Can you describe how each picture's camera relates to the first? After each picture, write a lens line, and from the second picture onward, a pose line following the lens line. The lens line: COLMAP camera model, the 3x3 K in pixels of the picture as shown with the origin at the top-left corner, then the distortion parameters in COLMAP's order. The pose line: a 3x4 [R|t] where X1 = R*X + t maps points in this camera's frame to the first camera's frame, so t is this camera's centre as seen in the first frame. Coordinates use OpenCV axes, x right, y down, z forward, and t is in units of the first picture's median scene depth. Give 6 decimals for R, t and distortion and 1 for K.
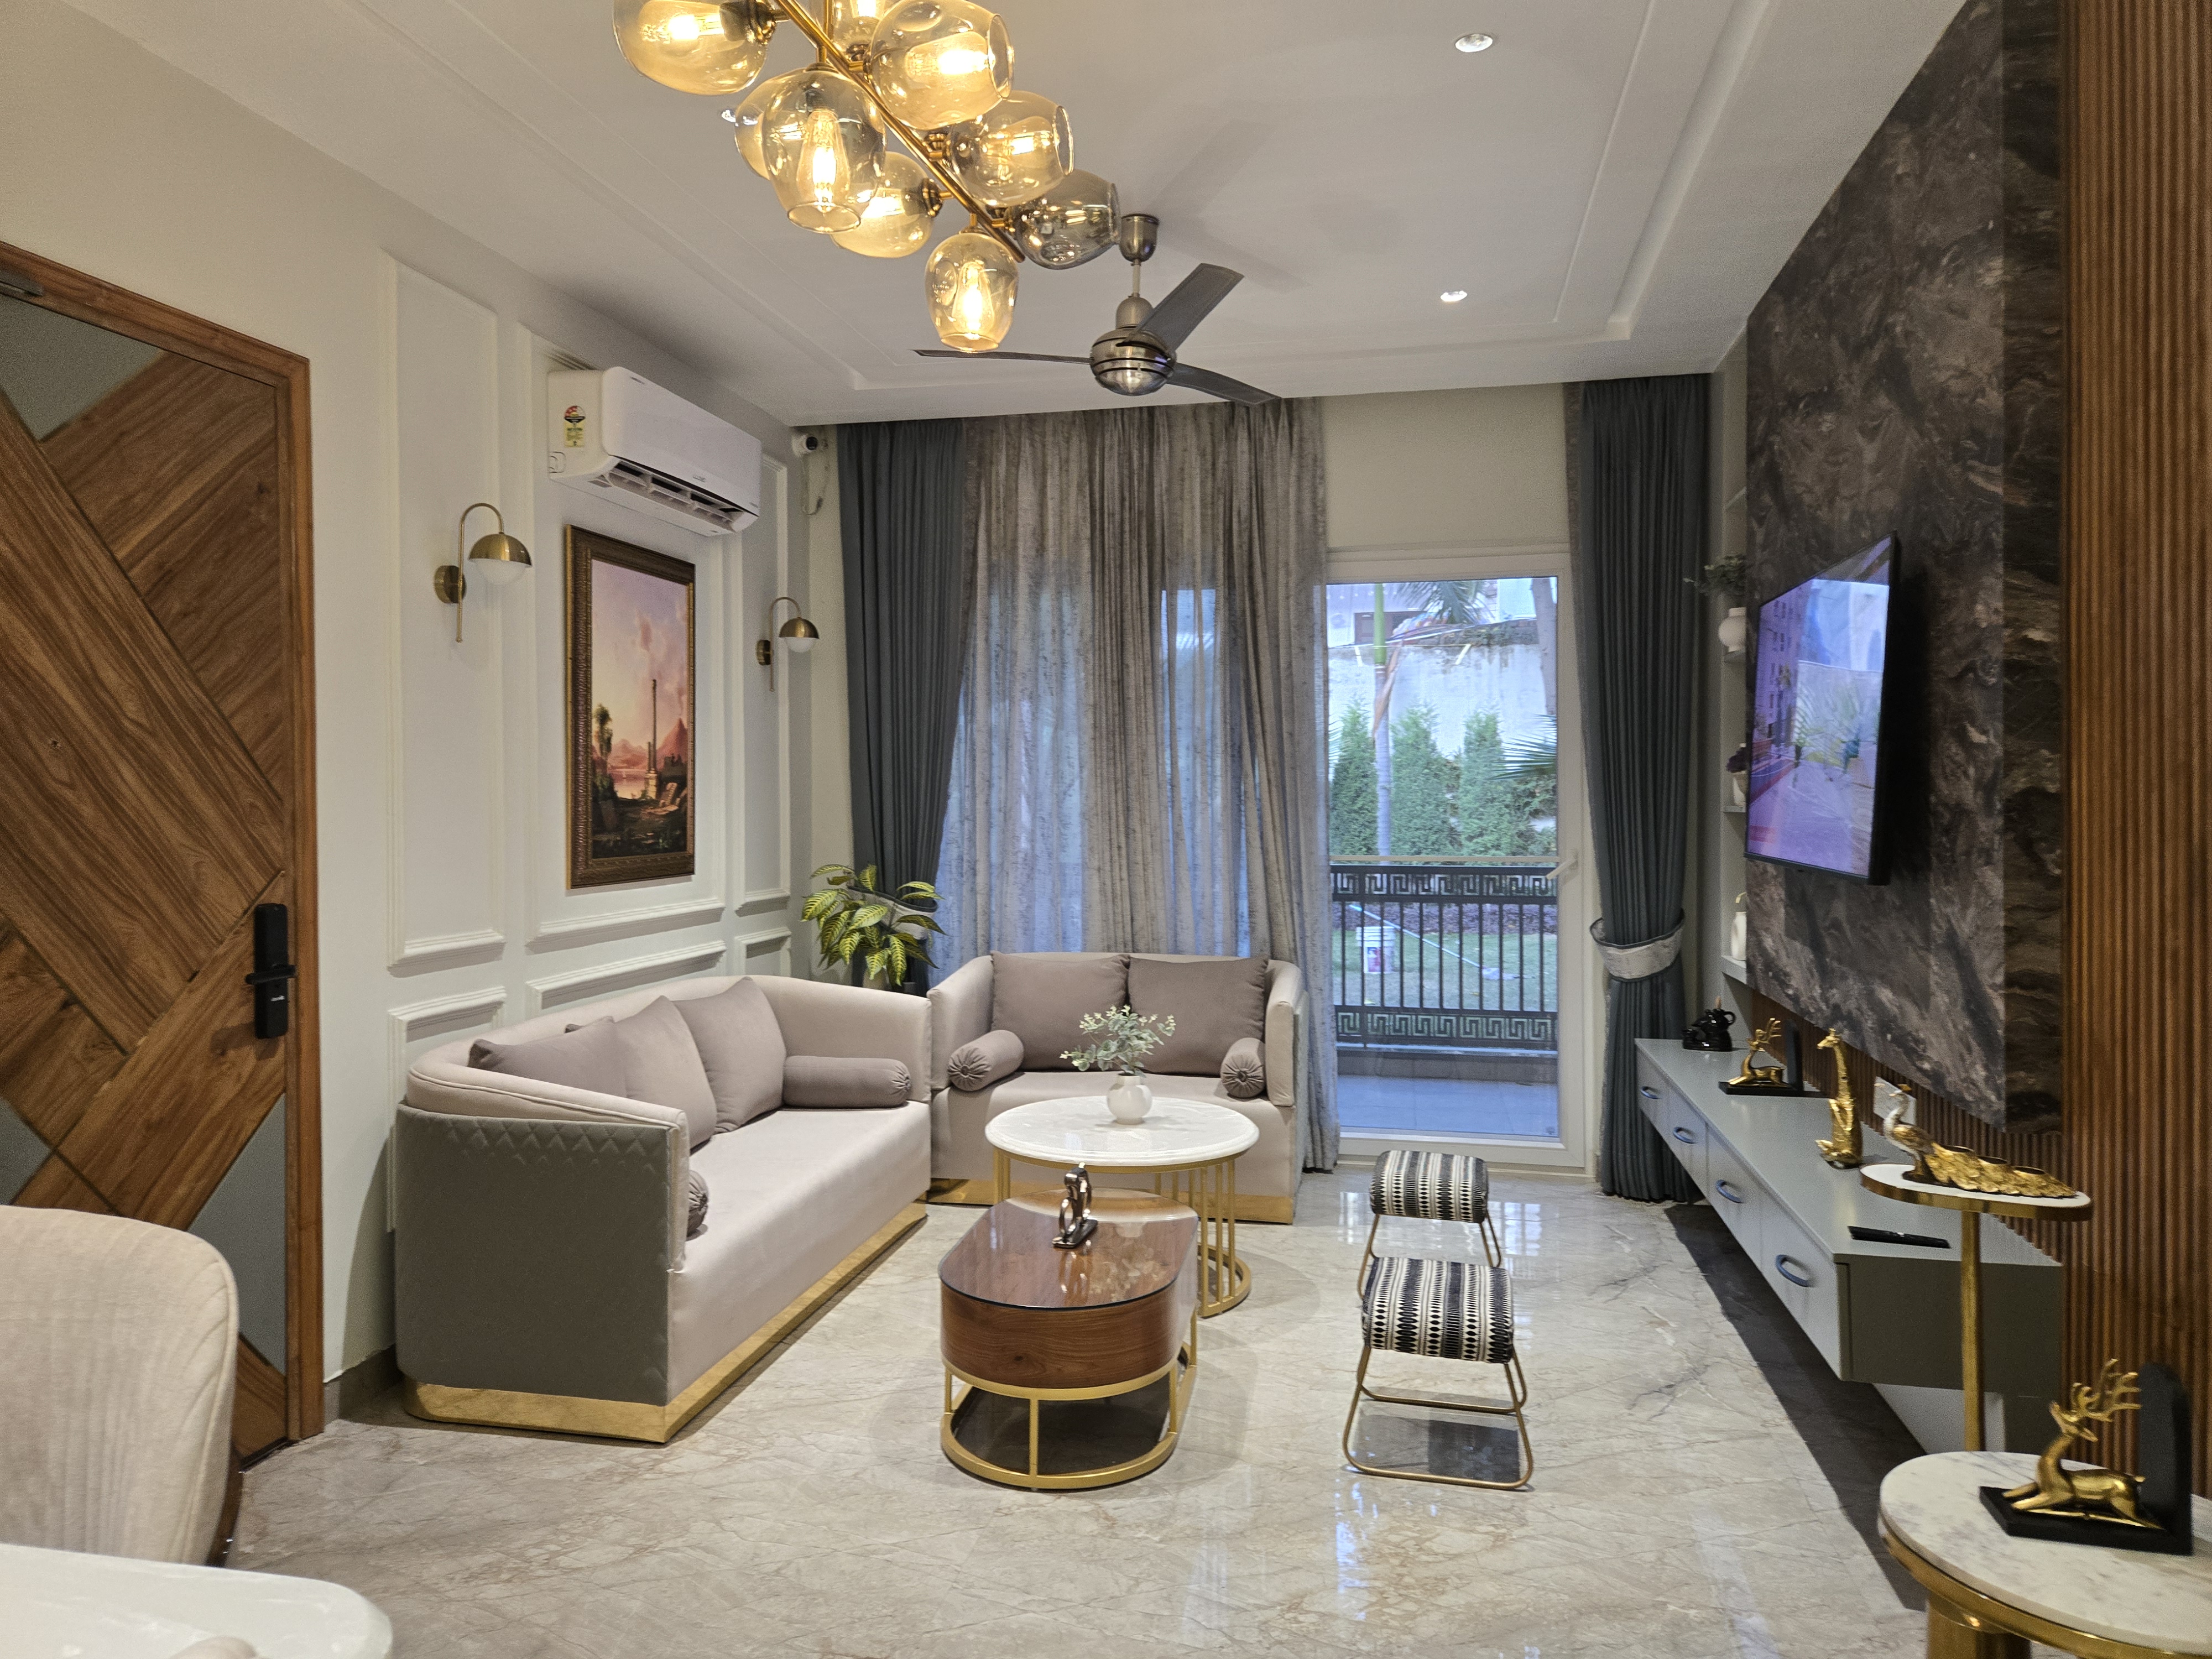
lens RADIAL K [[1484.0, 0, 1107.1], [0, 1484.0, 811.0], [0, 0, 1]] dist [0.060418, -0.050362]
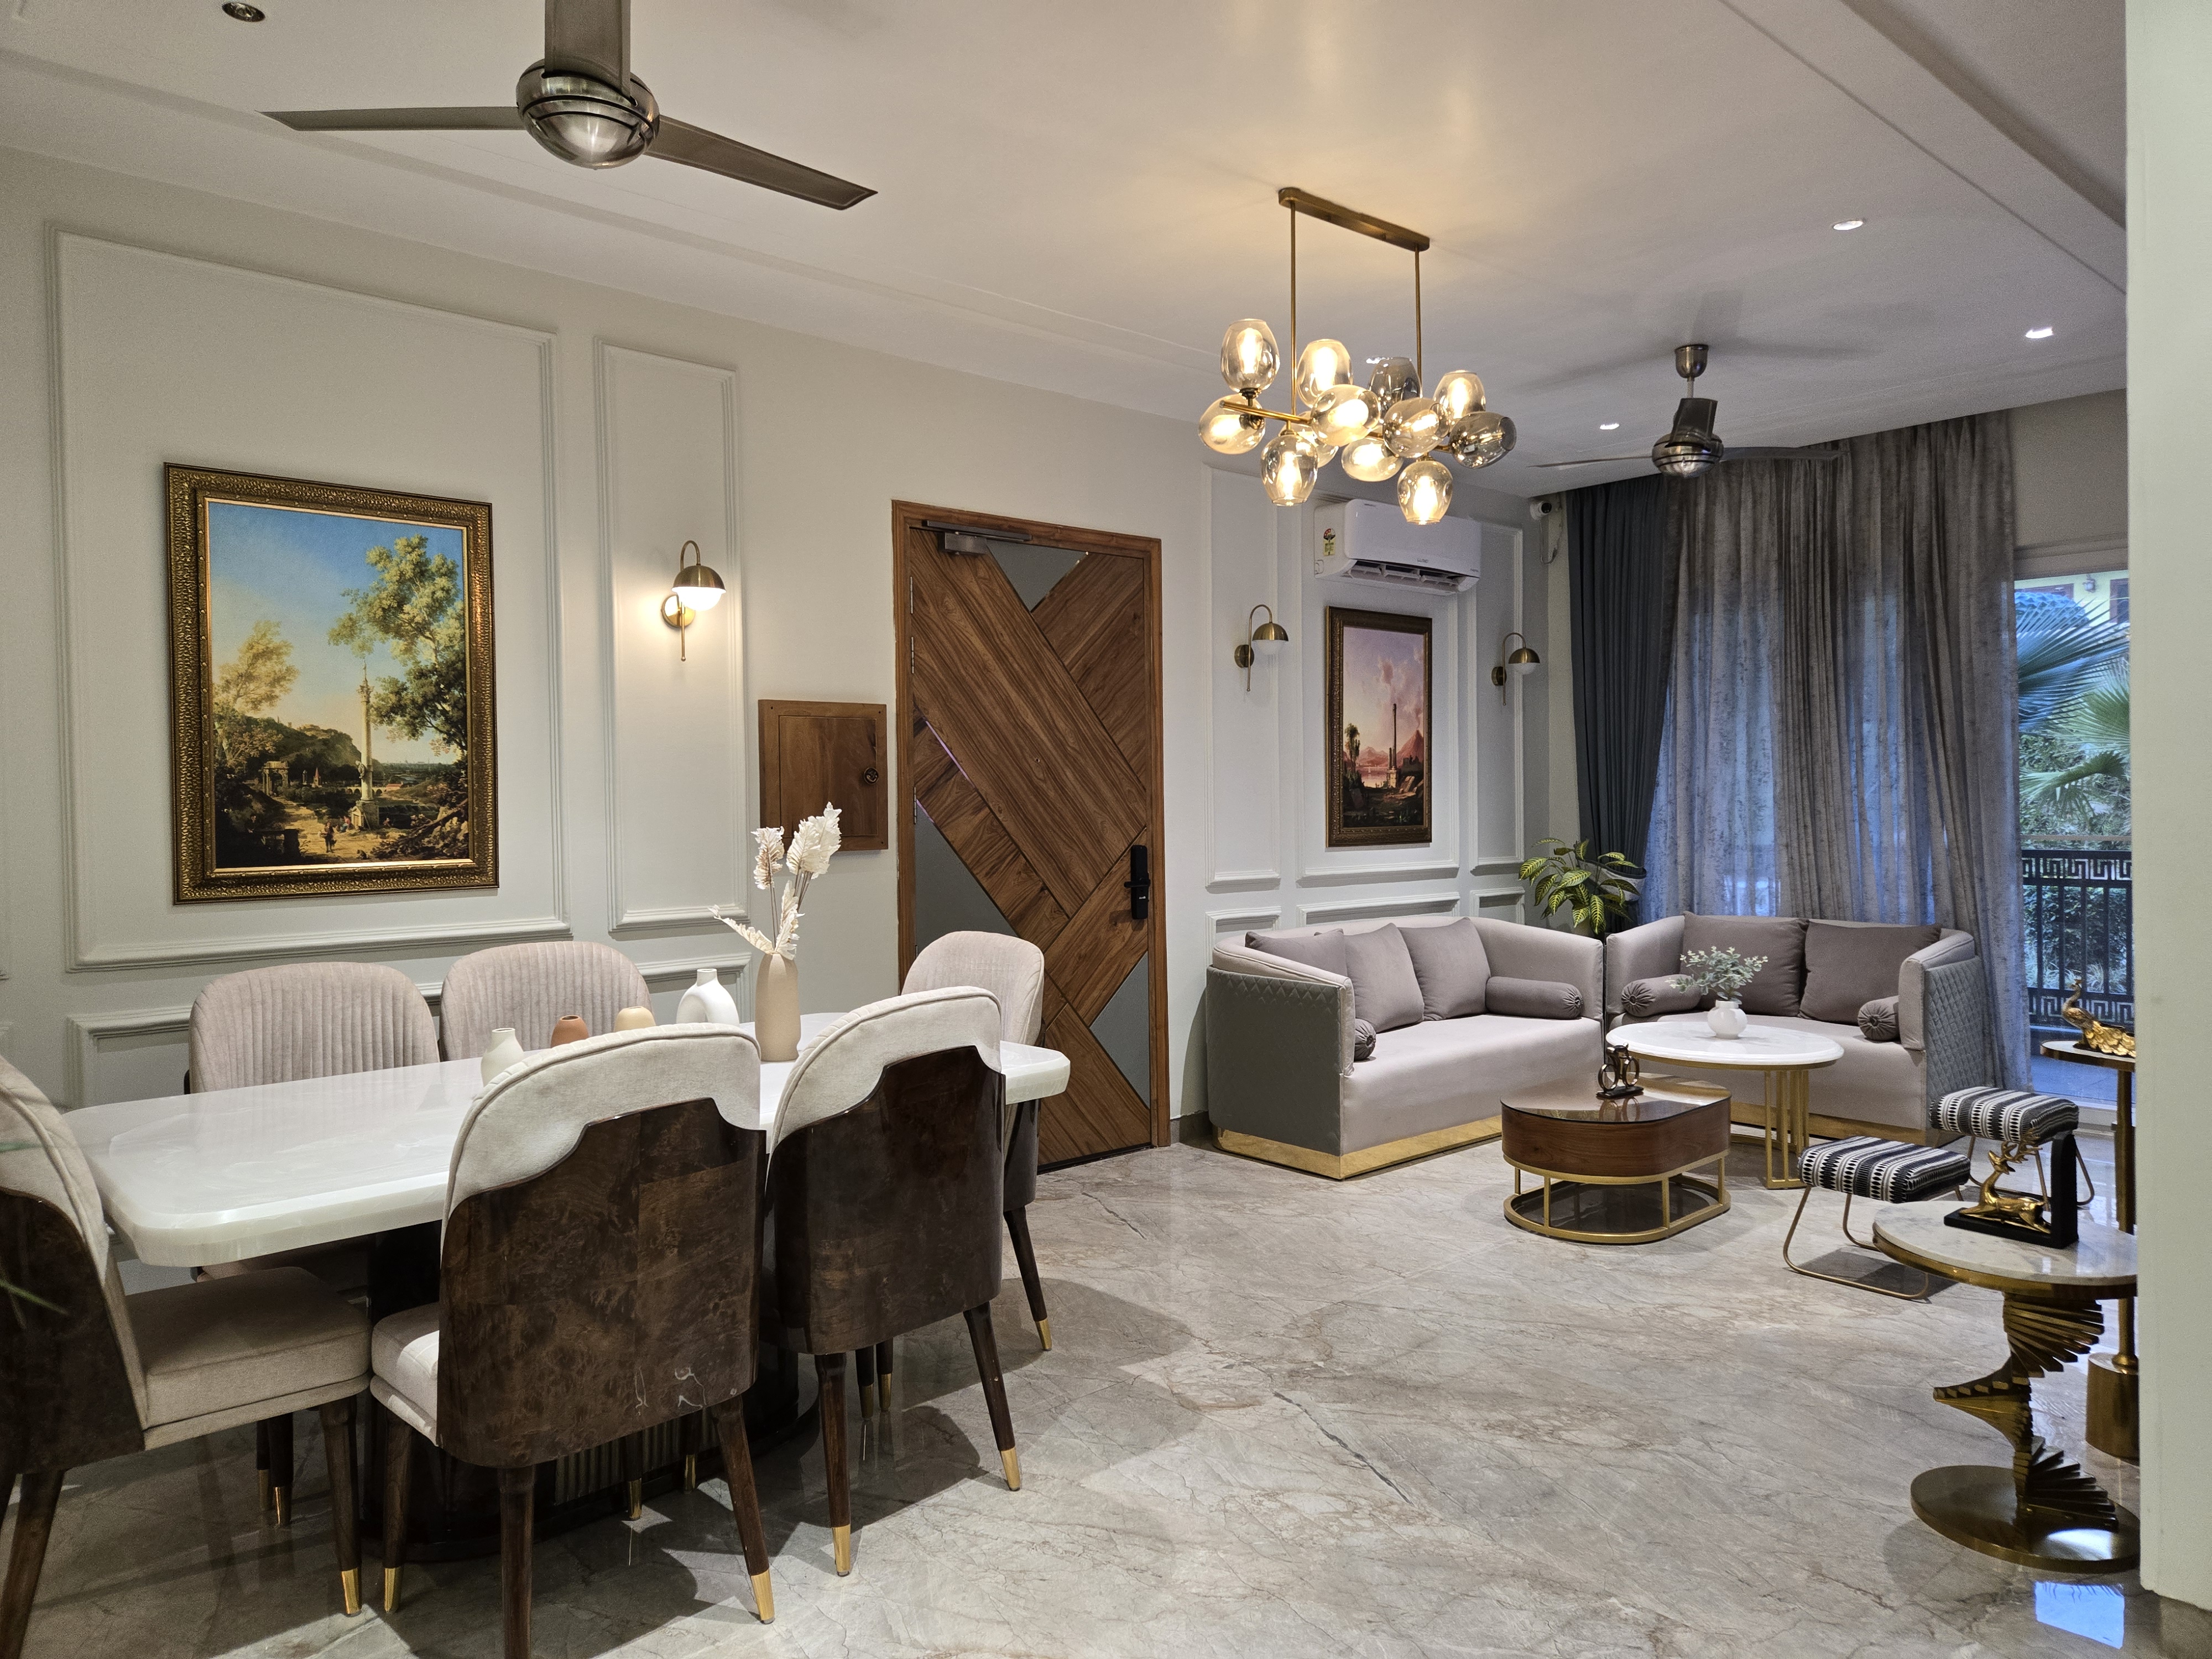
lens RADIAL K [[1484.0, 0, 1107.1], [0, 1484.0, 811.0], [0, 0, 1]] dist [0.060418, -0.050362]
pose [[0.808227, -0.002020, -0.588867, 0.322400], [0.002701, 0.999996, 0.000276, 0.013575], [0.588864, -0.001813, 0.808230, -0.323893]]
